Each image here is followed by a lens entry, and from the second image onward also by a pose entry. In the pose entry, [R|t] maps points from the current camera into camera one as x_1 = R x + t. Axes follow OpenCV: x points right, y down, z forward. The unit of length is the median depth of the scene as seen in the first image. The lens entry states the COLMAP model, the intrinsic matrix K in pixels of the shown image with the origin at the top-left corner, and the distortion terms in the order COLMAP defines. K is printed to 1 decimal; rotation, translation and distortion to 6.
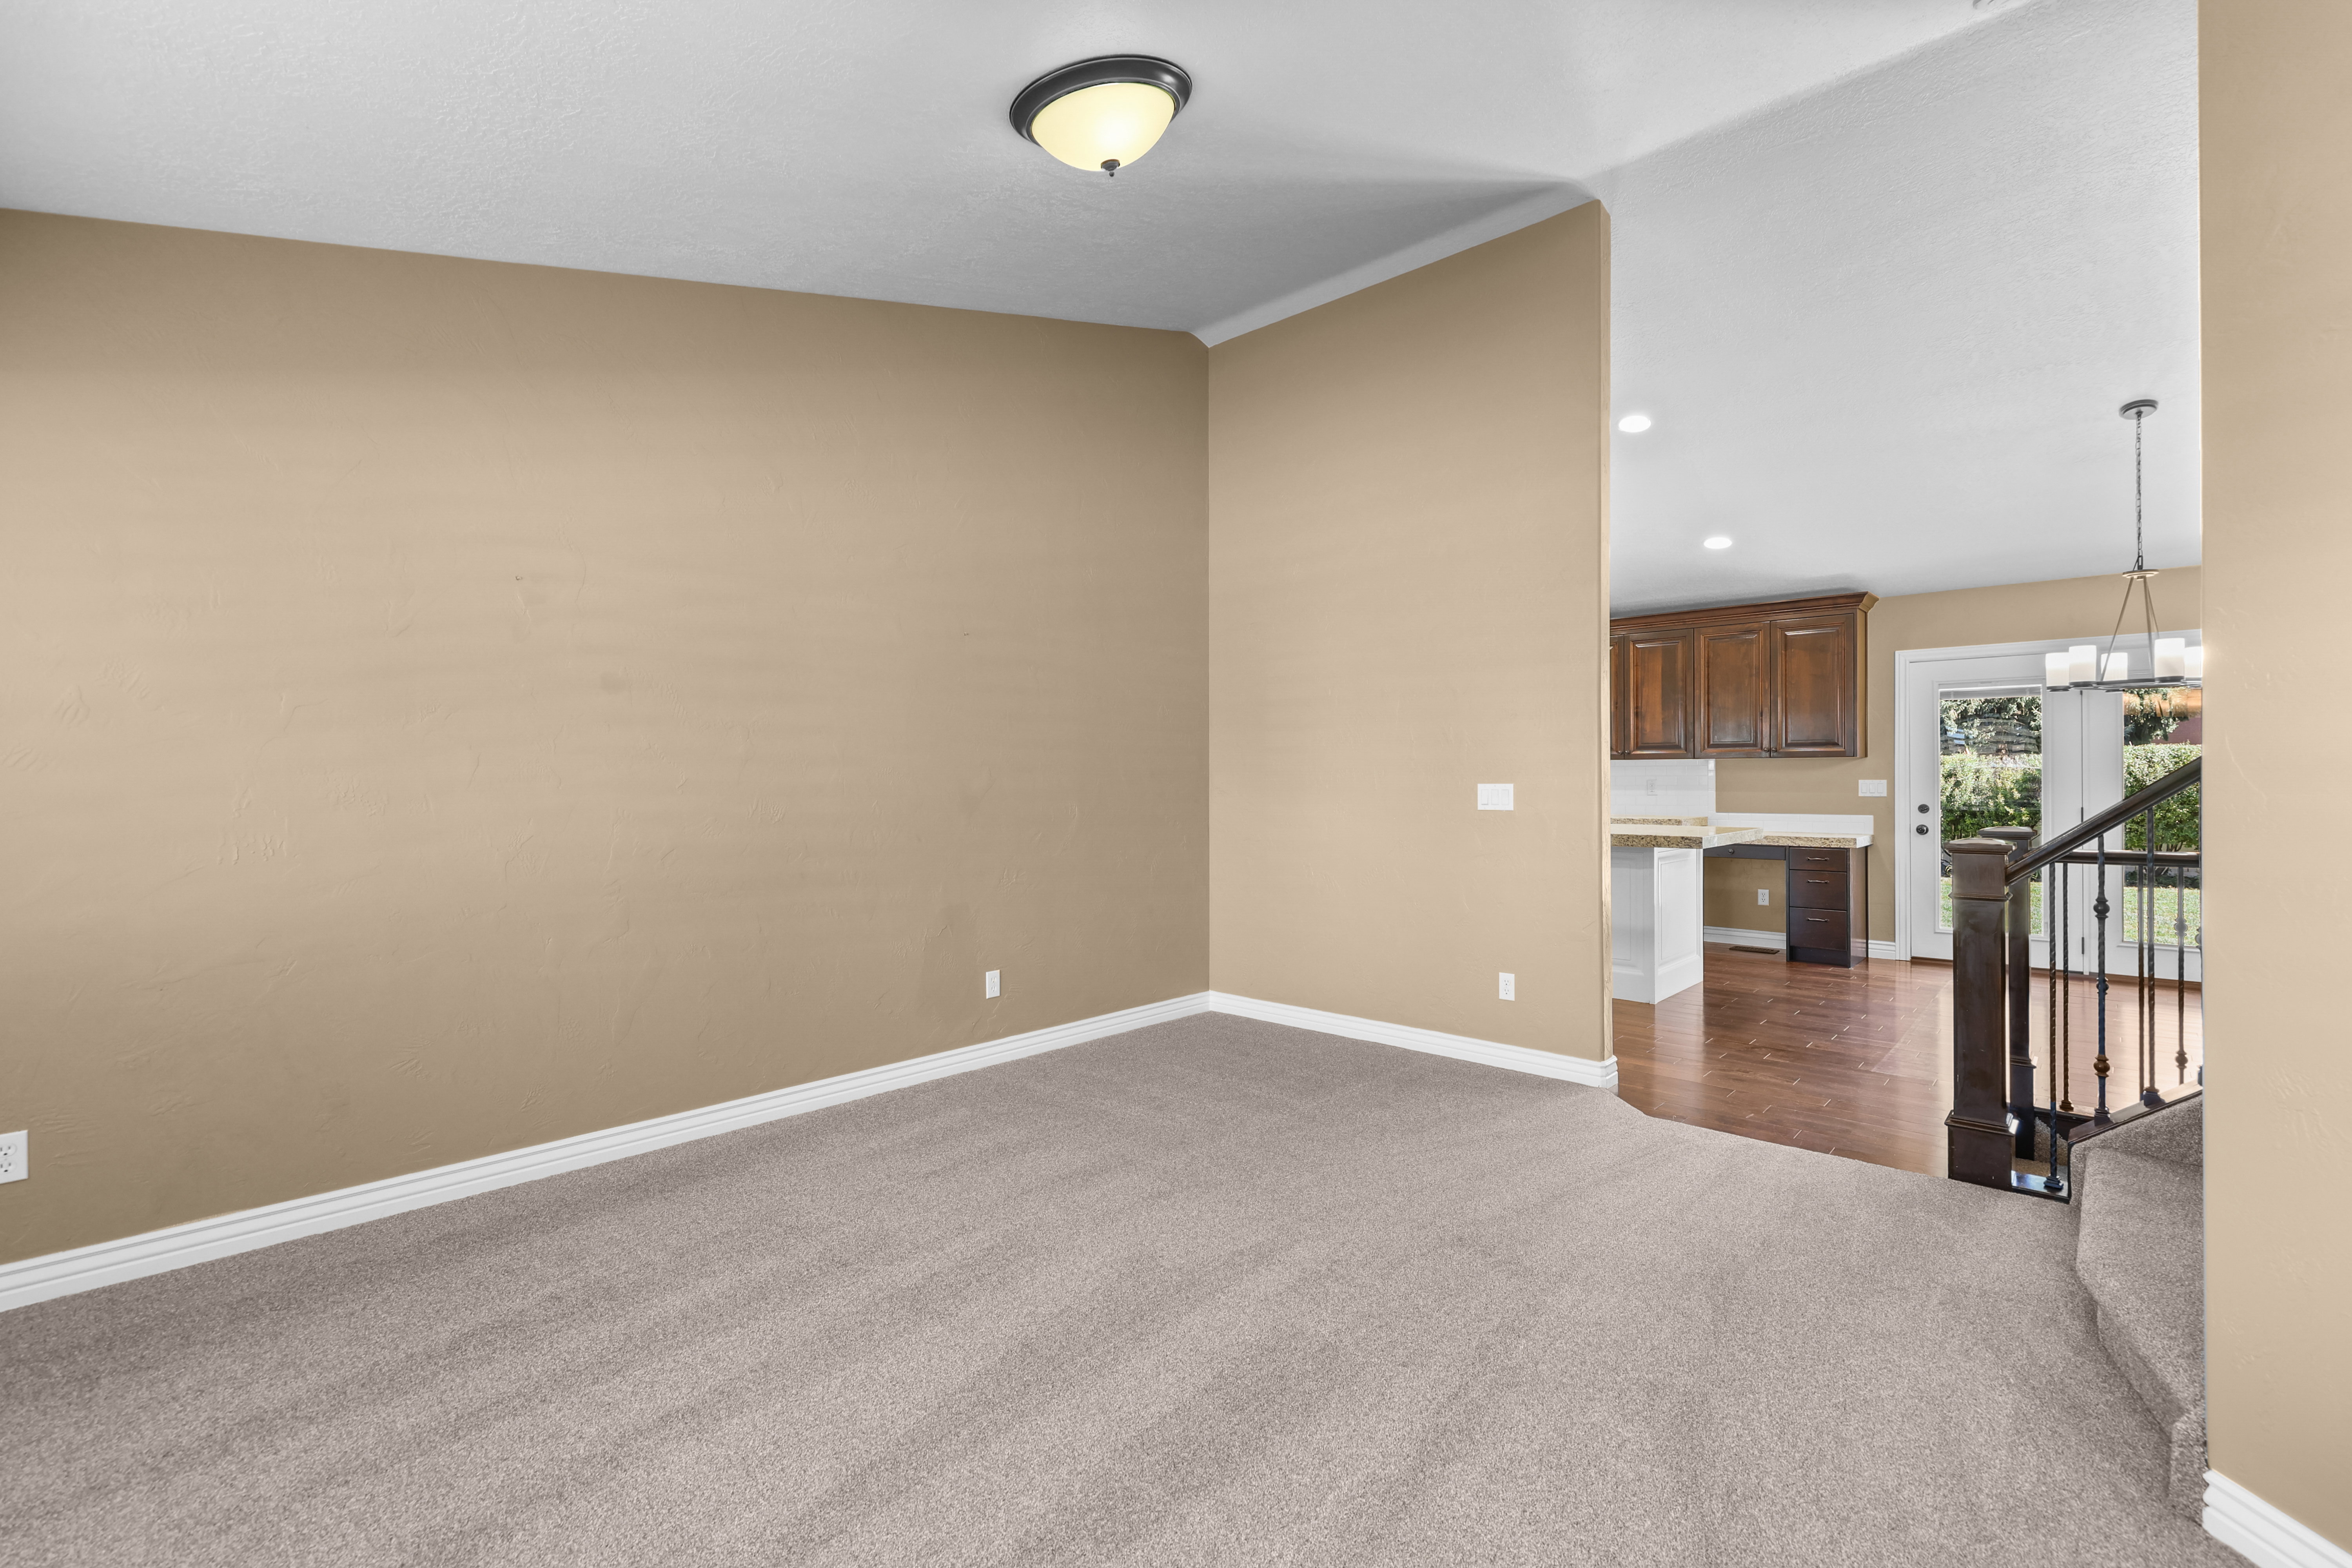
lens RADIAL K [[1069.3, 0, 1161.6], [0, 1069.3, 775.0], [0, 0, 1]] dist [0.002931, 0.000285]
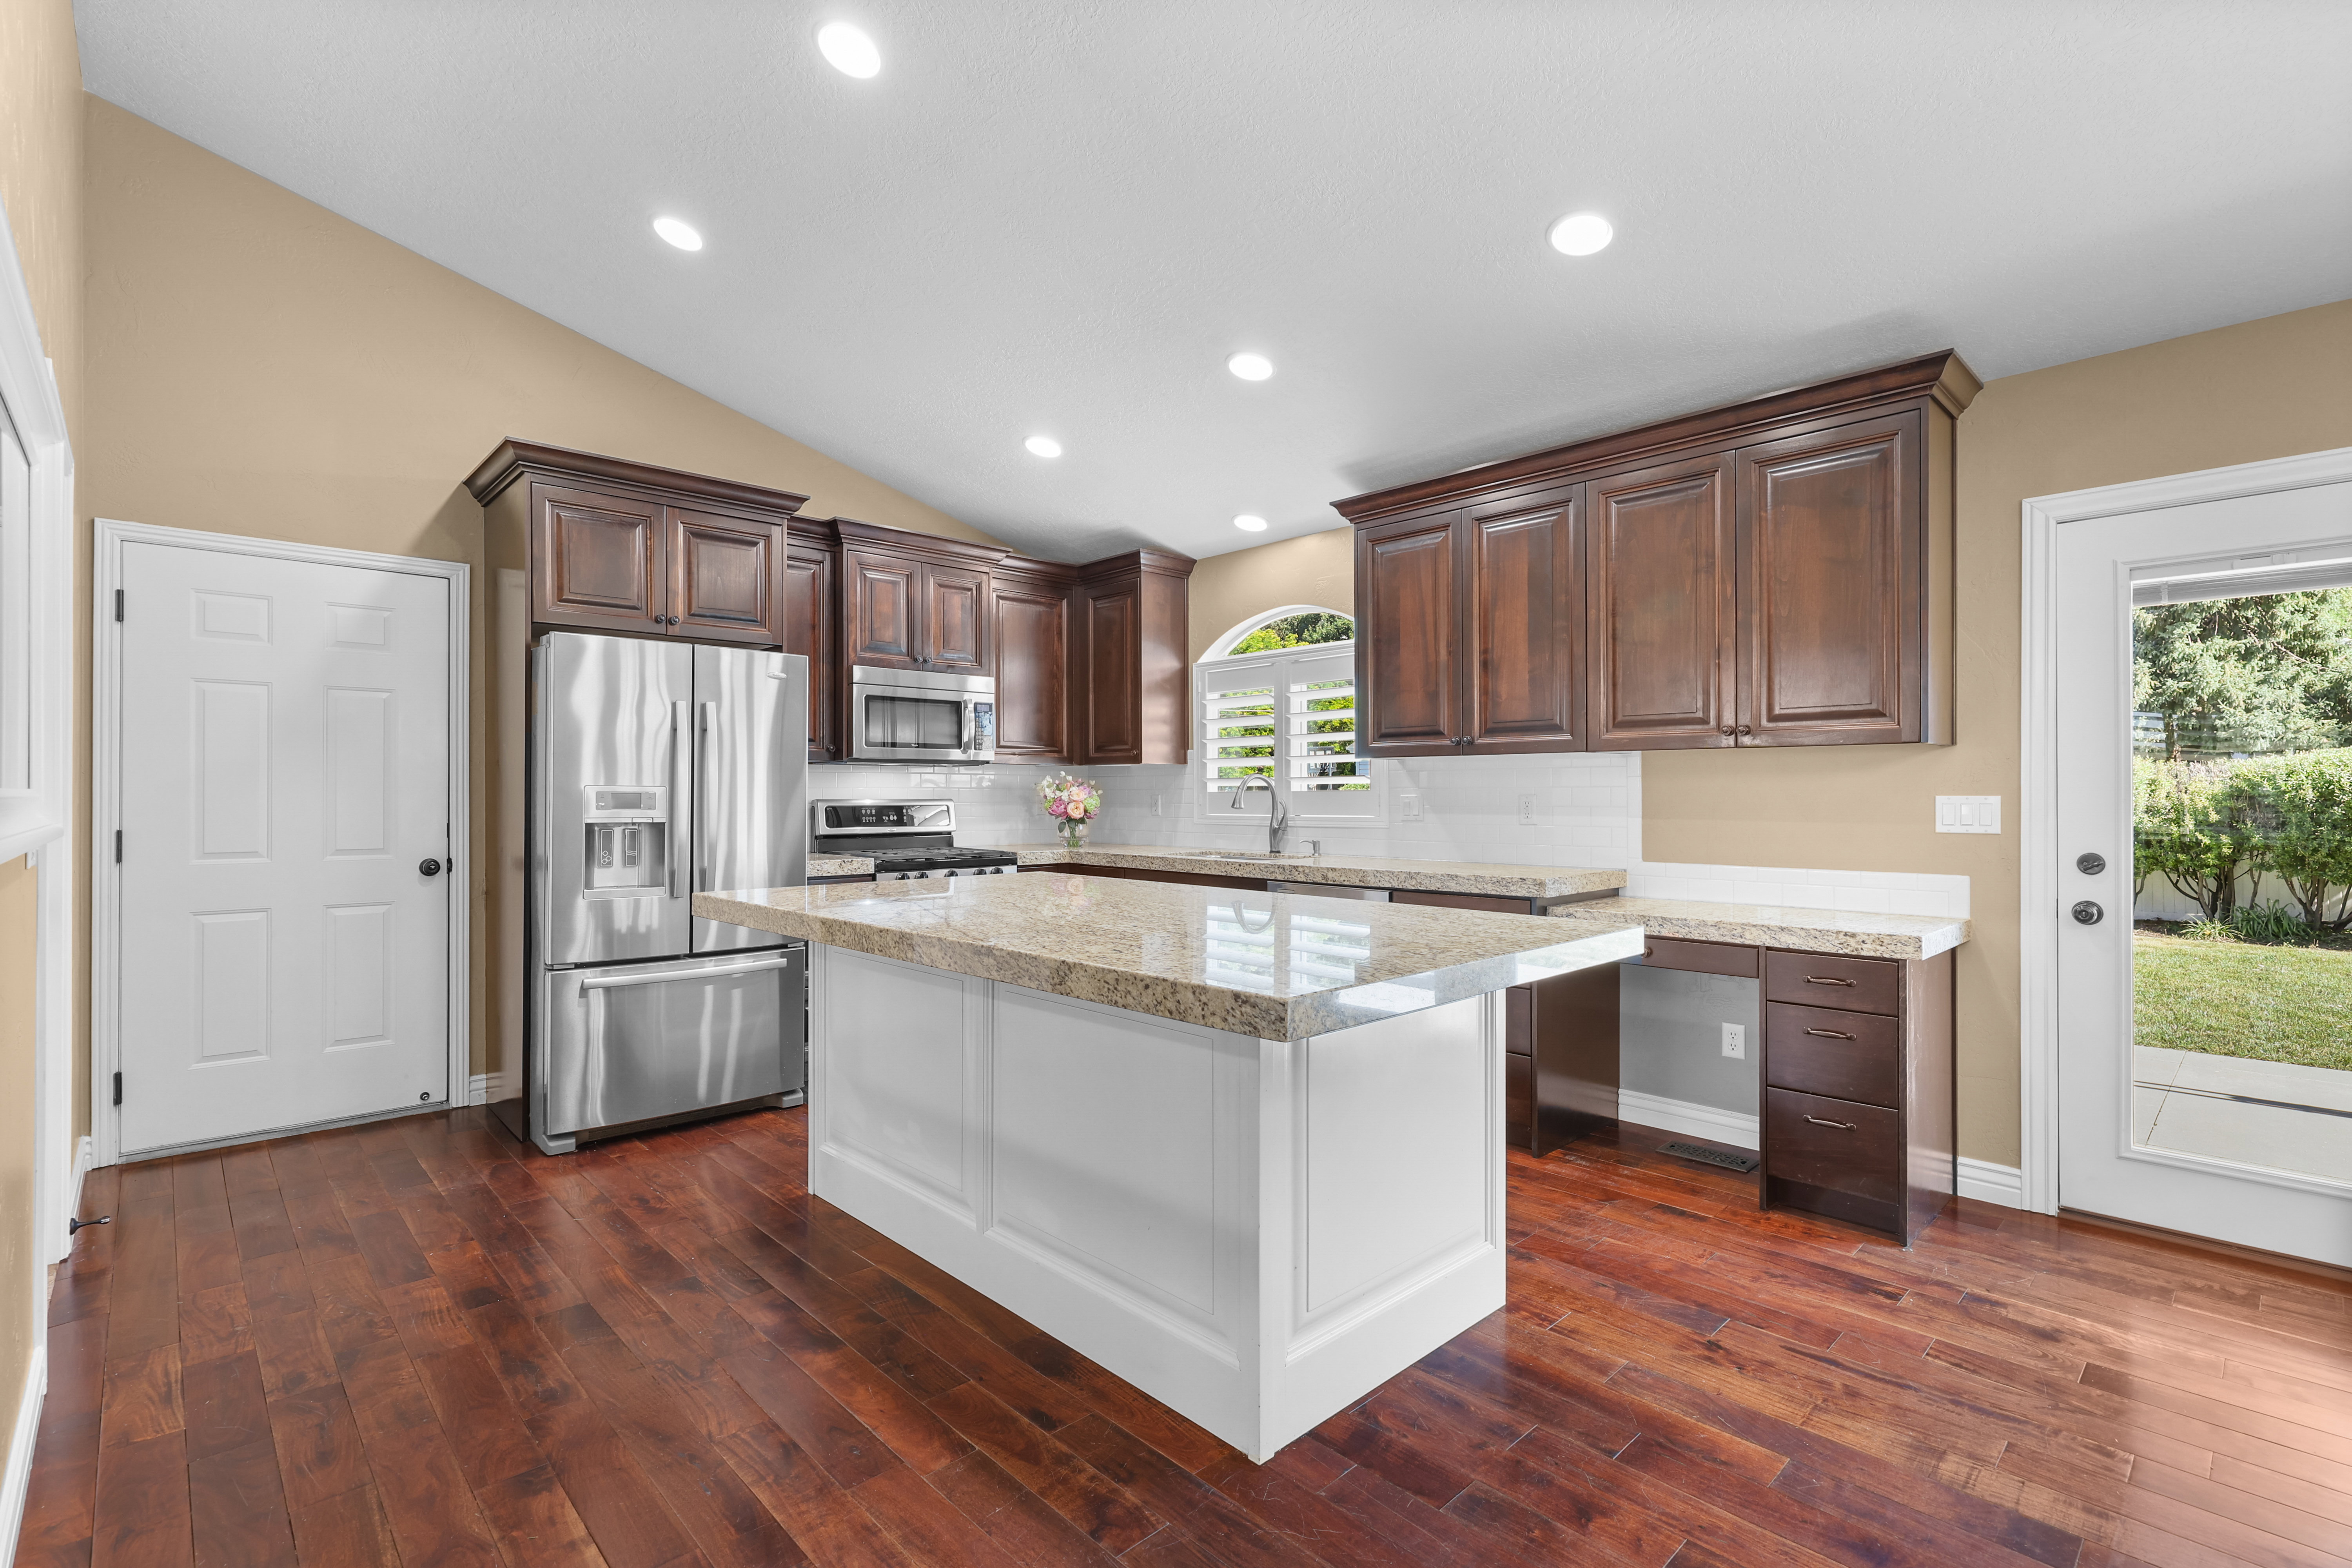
lens RADIAL K [[1069.3, 0, 1178.8], [0, 1069.3, 790.6], [0, 0, 1]] dist [0.002931, 0.000285]
pose [[0.997375, 0.001232, -0.072396, 0.360785], [-0.001073, 0.999997, 0.002230, 0.001665], [0.072398, -0.002147, 0.997373, 0.520398]]
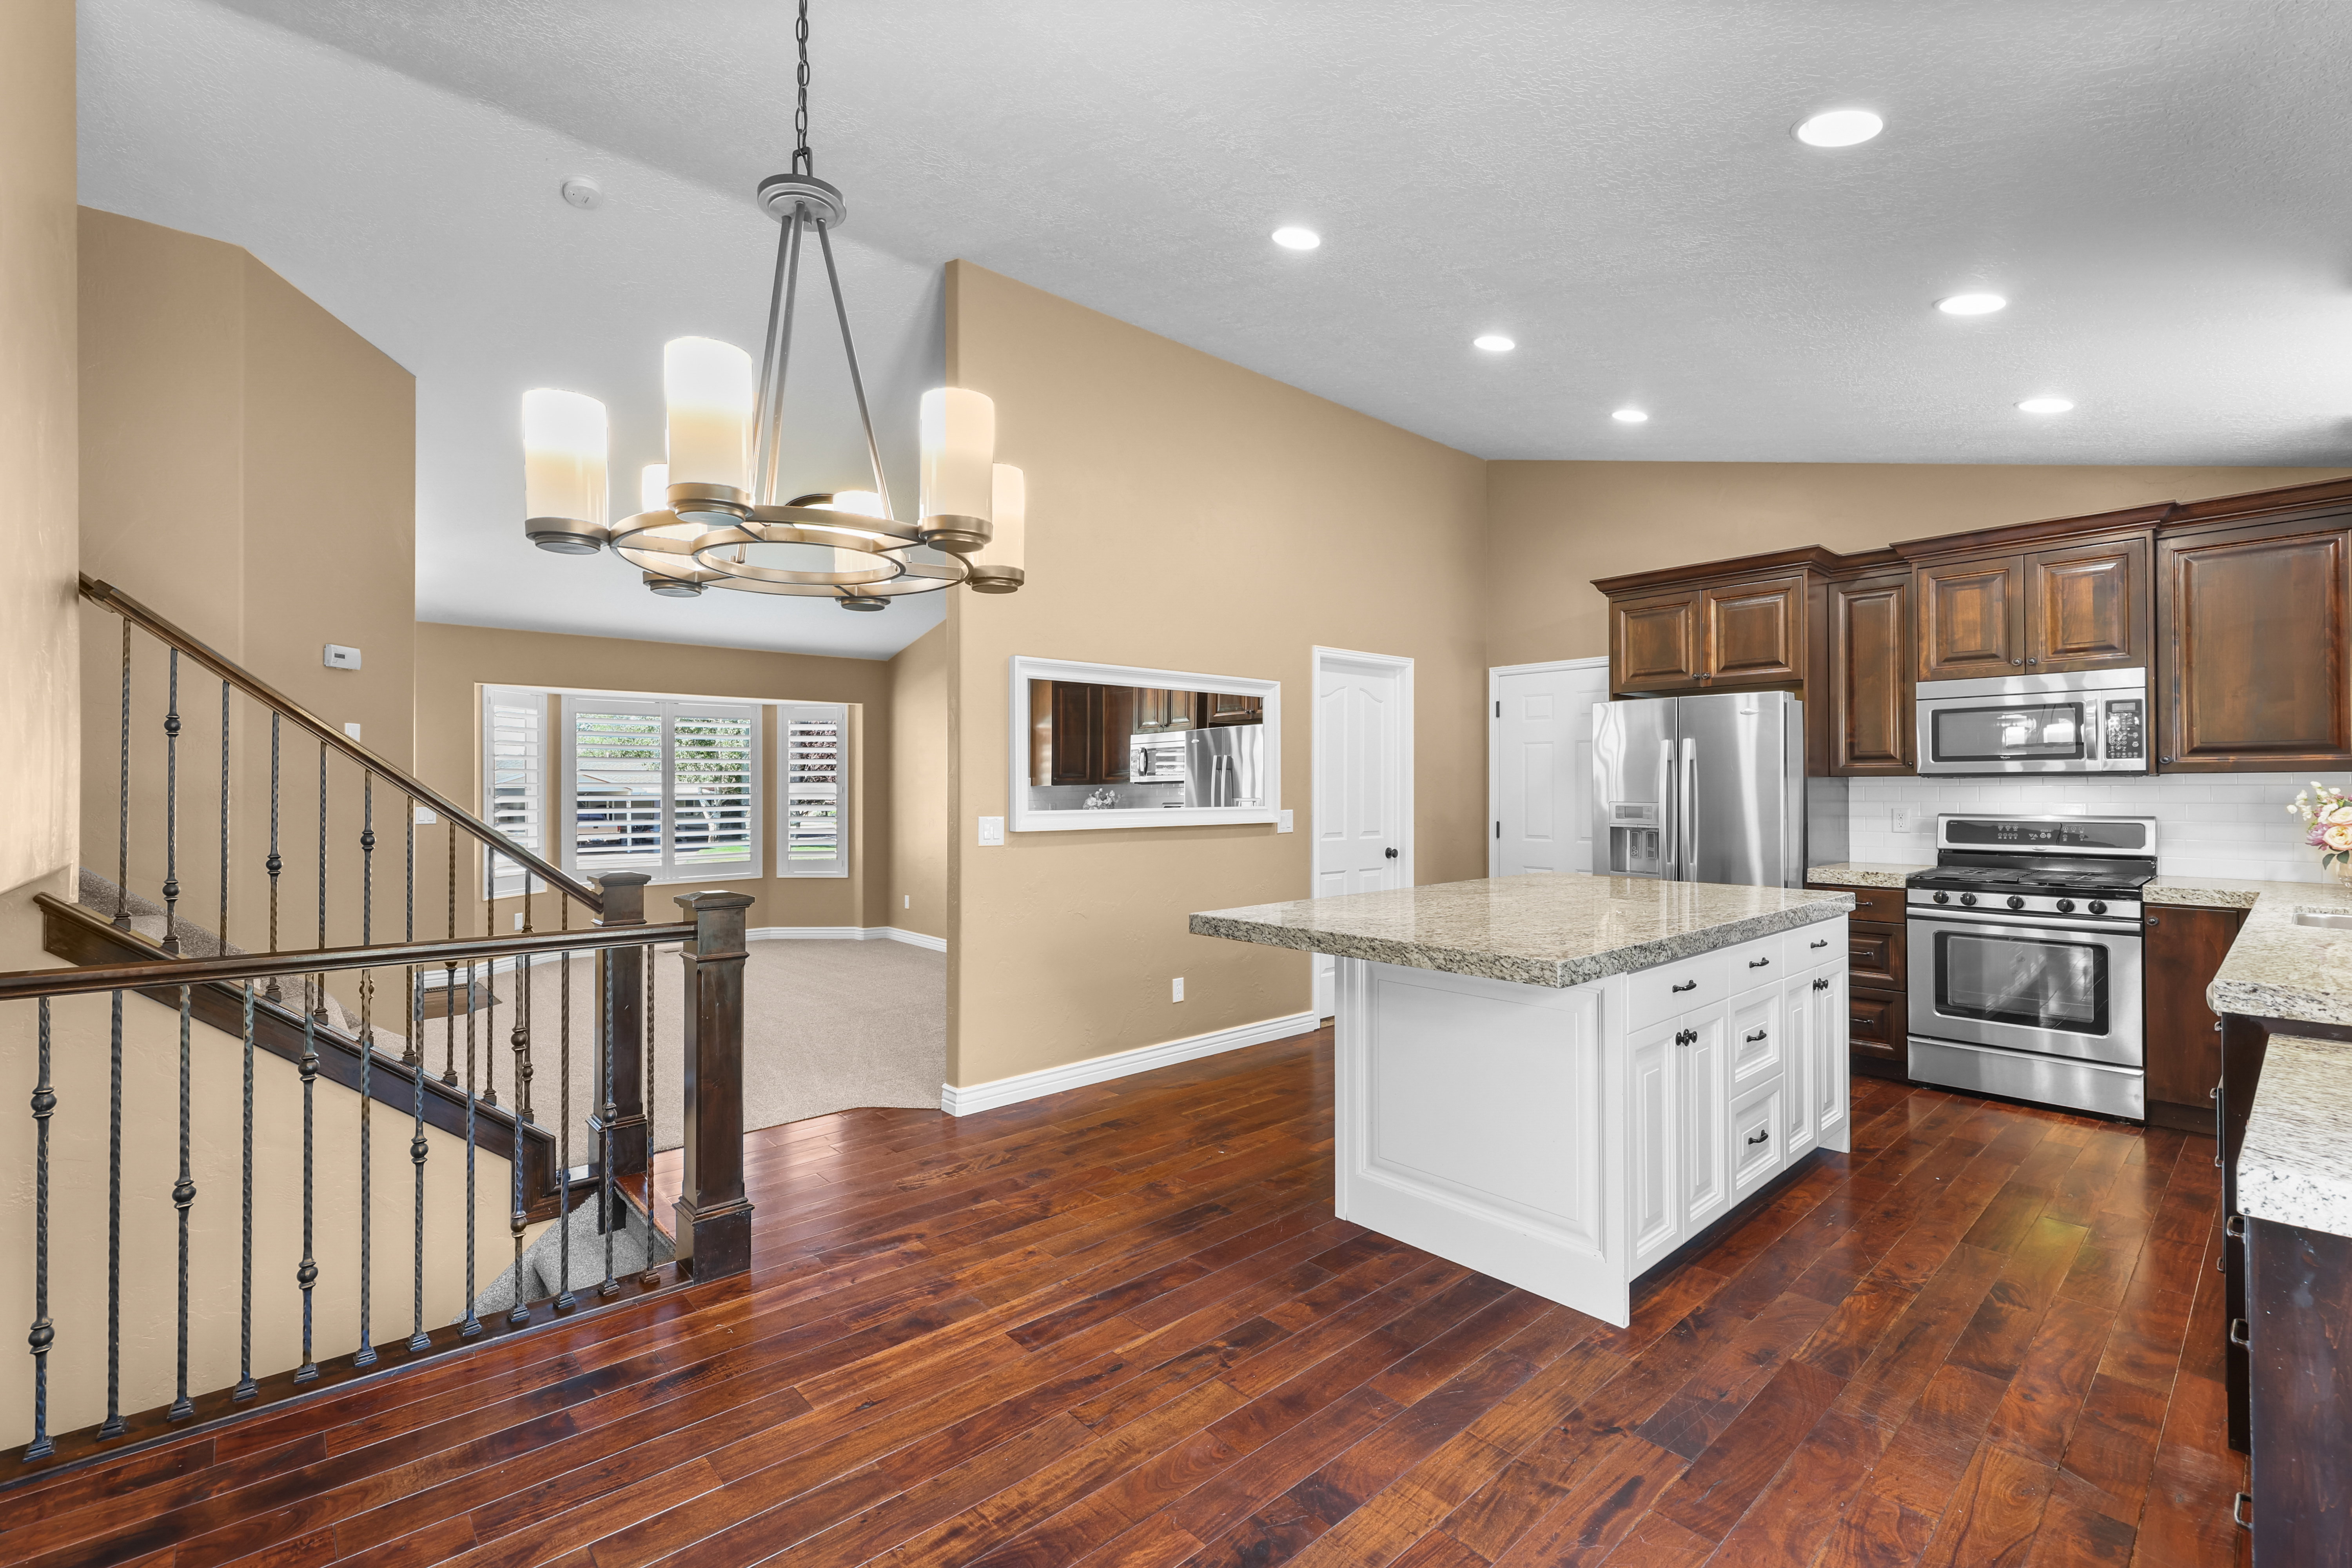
lens RADIAL K [[1032.7, 0, 1164.7], [0, 1032.7, 782.4], [0, 0, 1]] dist [0.003709, 0.000521]
pose [[-0.102231, -0.003288, -0.994755, 0.790613], [0.006796, 0.999969, -0.004003, -0.011624], [0.994737, -0.007169, -0.102206, 0.754277]]
